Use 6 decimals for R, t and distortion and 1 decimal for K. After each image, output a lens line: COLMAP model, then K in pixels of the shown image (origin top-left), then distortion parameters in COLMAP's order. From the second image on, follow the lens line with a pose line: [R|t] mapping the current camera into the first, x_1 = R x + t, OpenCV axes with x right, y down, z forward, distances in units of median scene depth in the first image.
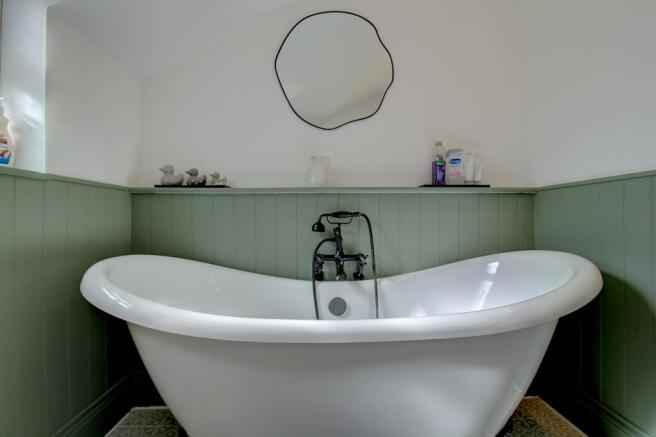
lens RADIAL K [[321.6, 0, 335.1], [0, 321.6, 220.4], [0, 0, 1]] dist [-0.017209, -0.004368]
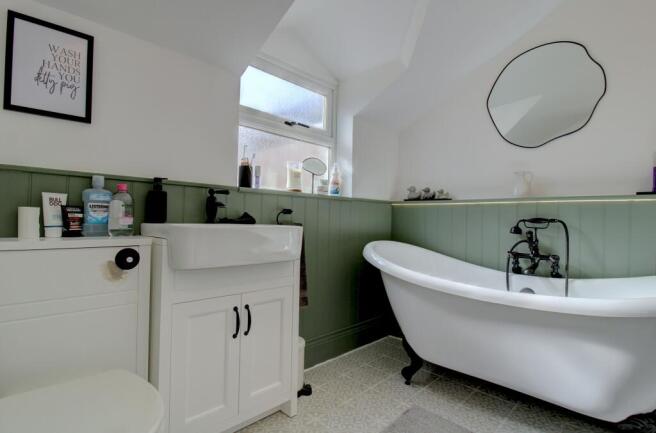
lens RADIAL K [[321.6, 0, 329.1], [0, 321.6, 217.0], [0, 0, 1]] dist [-0.017209, -0.004368]
pose [[0.689031, 0.015925, -0.724557, 0.342151], [-0.023999, 0.999712, -0.000850, -0.012069], [0.724334, 0.017974, 0.689215, -0.375470]]
